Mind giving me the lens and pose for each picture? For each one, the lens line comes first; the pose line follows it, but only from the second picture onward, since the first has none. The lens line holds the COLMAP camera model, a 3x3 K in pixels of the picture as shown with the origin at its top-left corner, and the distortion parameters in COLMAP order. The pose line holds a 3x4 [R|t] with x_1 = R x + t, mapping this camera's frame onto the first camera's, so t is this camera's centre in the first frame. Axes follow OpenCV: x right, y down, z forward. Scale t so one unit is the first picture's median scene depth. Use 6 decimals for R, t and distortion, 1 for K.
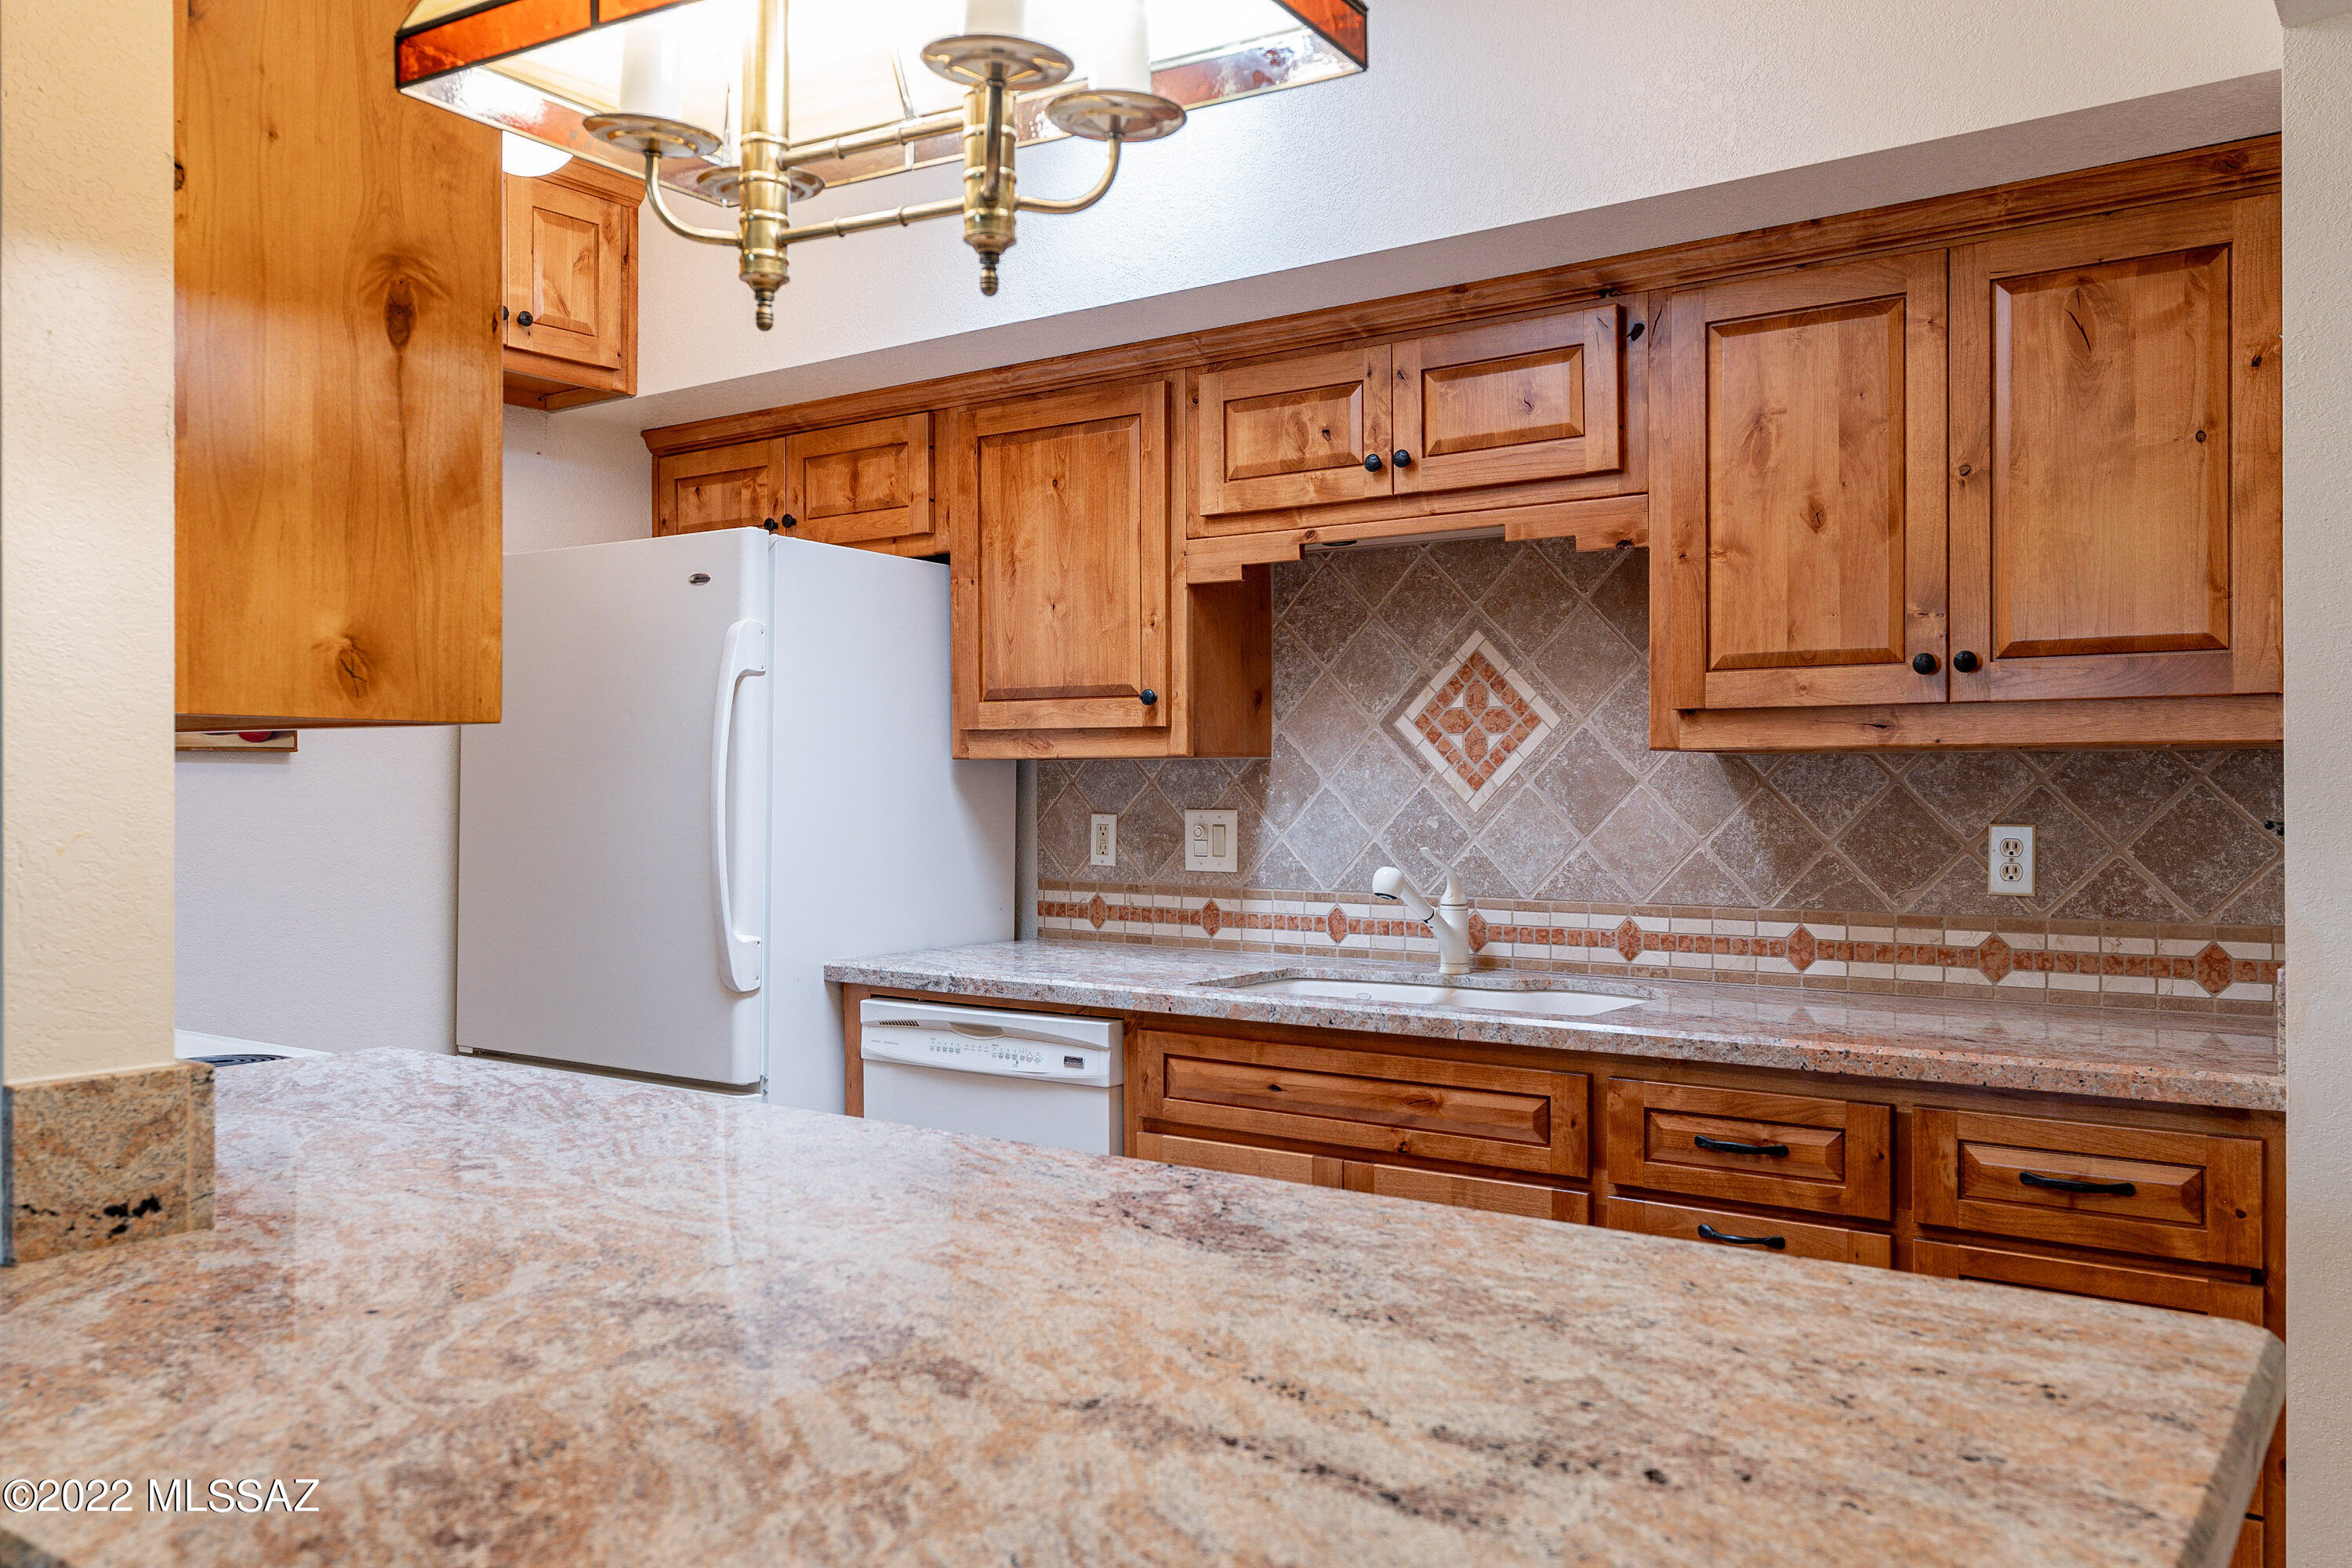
lens RADIAL K [[1816.3, 0, 1176.0], [0, 1816.3, 784.0], [0, 0, 1]] dist [0.006201, -0.000608]
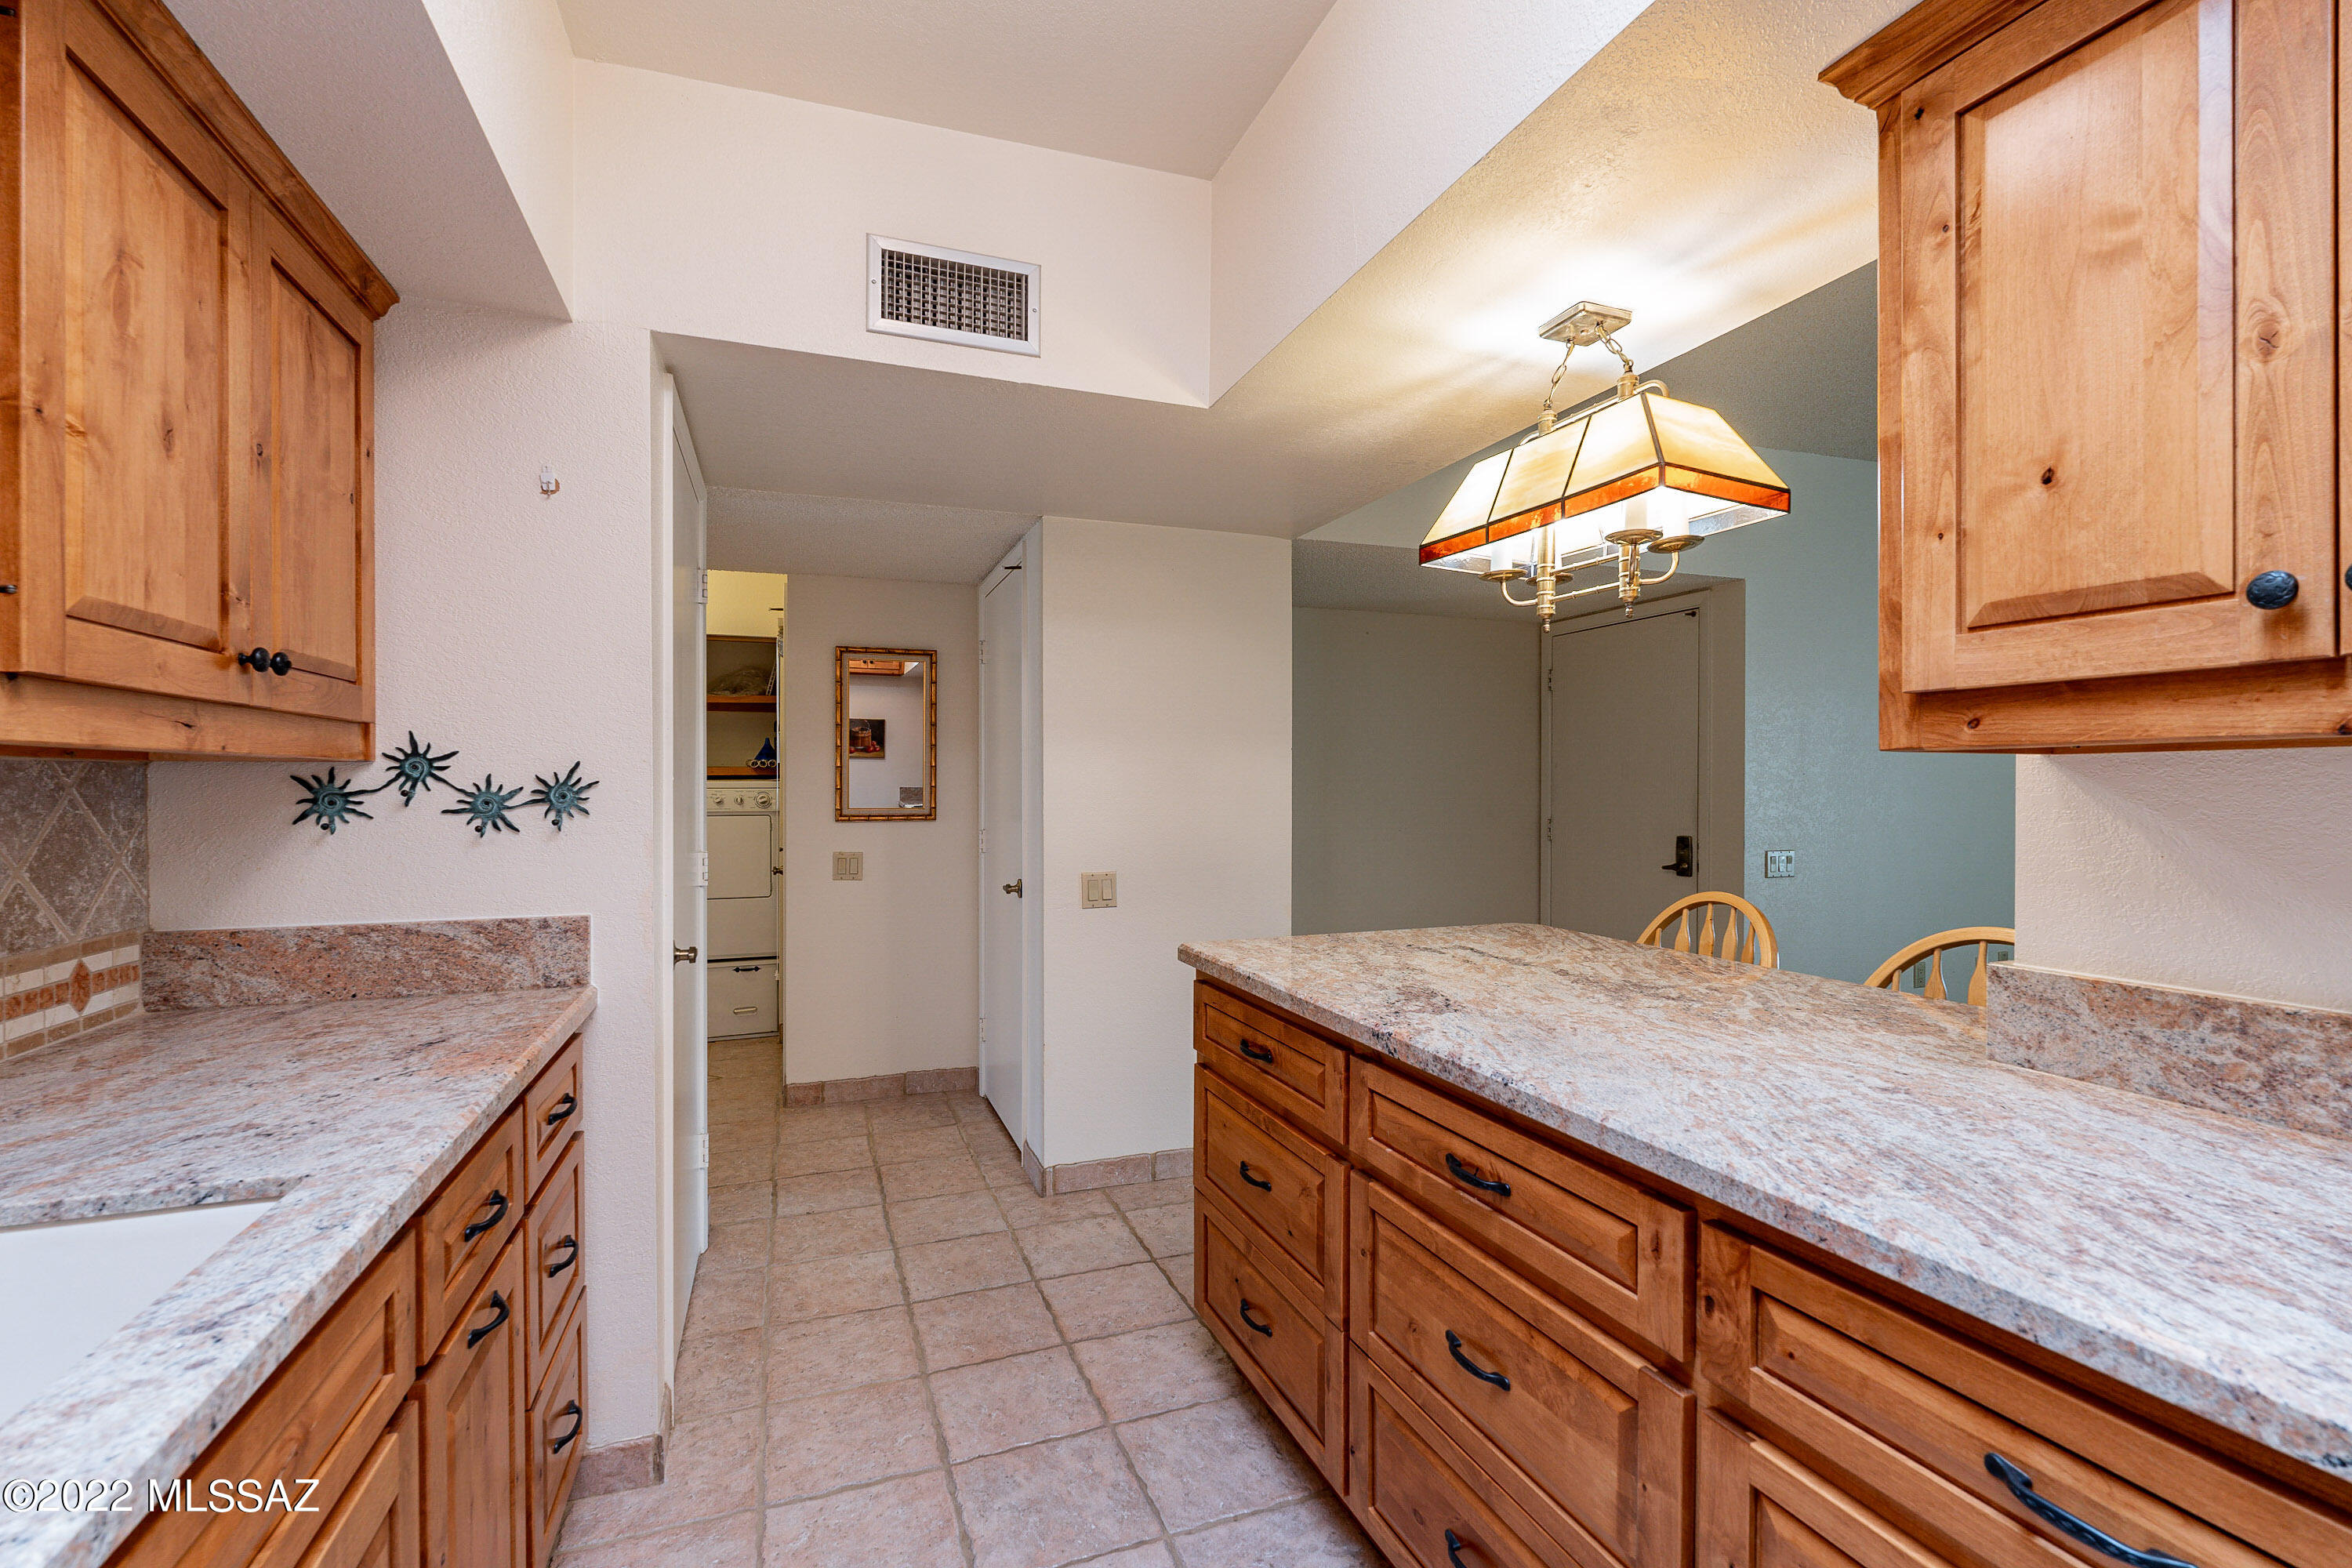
lens RADIAL K [[1031.3, 0, 1174.5], [0, 1031.3, 776.3], [0, 0, 1]] dist [-0.003270, -0.000233]
pose [[-0.831510, 0.004853, 0.555489, -0.208783], [0.000995, 0.999973, -0.007248, -0.005844], [-0.555509, -0.005474, -0.831492, 1.080433]]
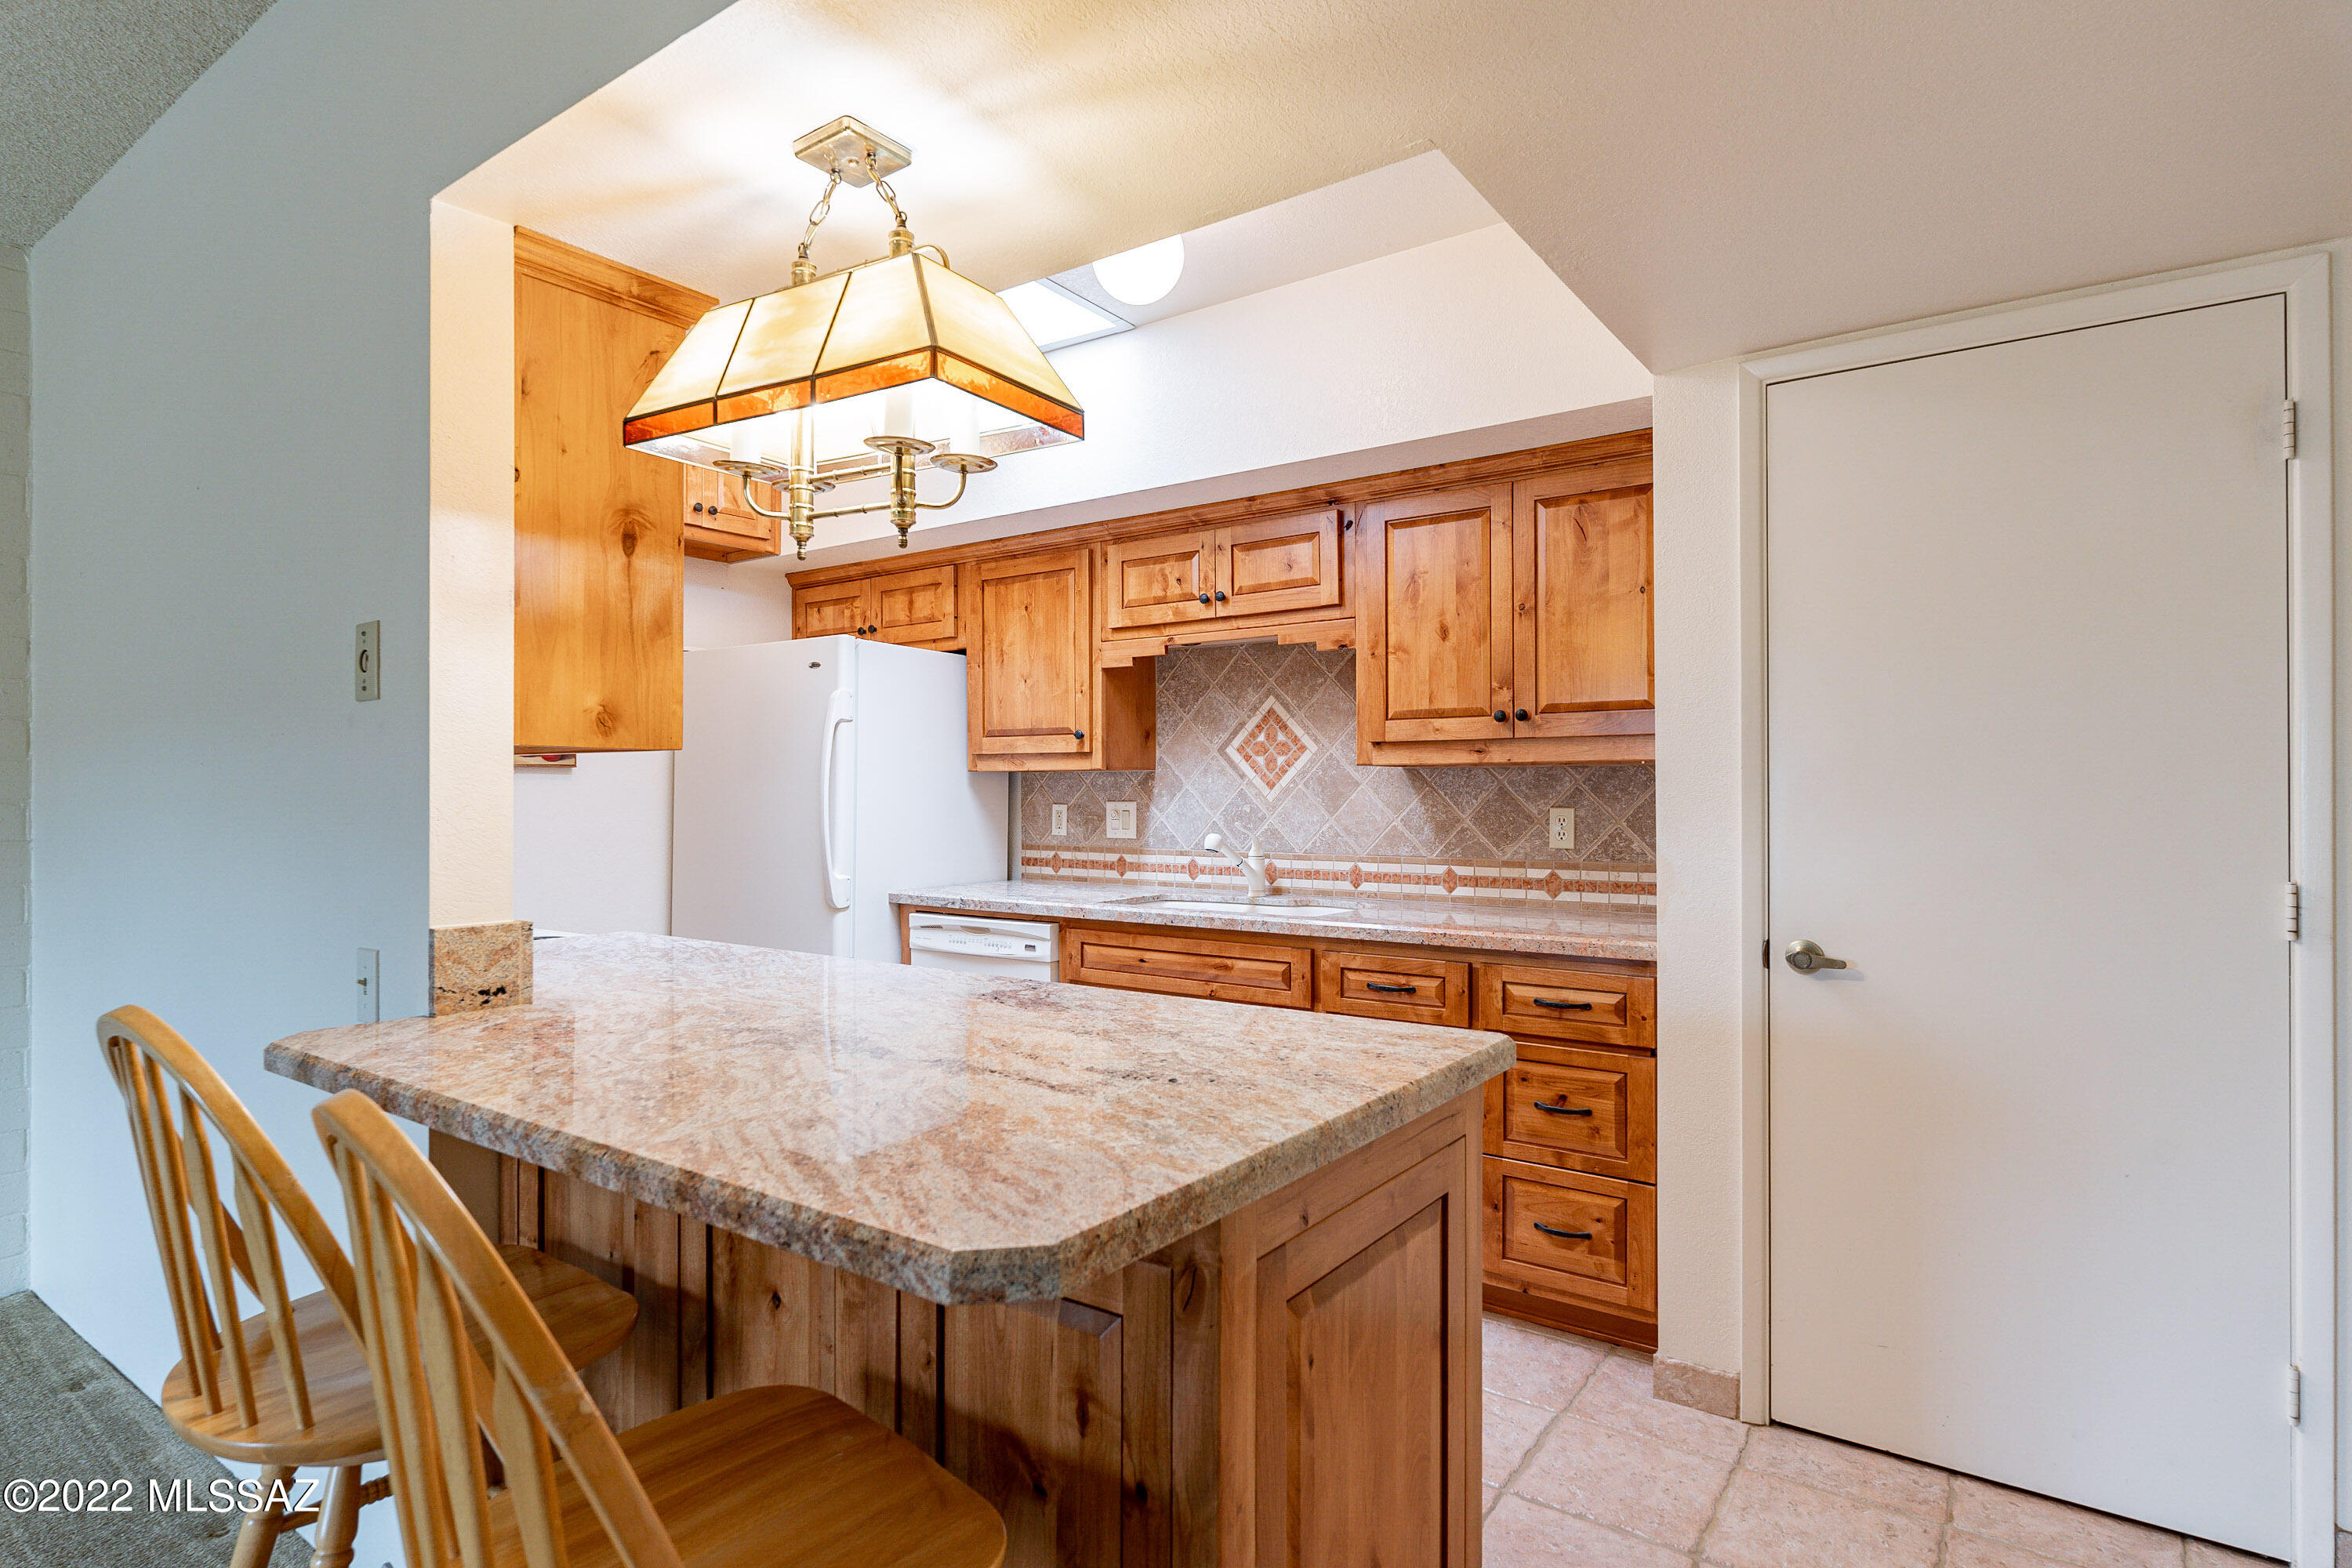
lens RADIAL K [[1209.5, 0, 1173.0], [0, 1209.5, 782.2], [0, 0, 1]] dist [0.002078, 0.000492]
pose [[0.999974, -0.000520, 0.007140, 0.078929], [0.000571, 0.999975, -0.007098, 0.005706], [-0.007136, 0.007102, 0.999949, -0.160645]]
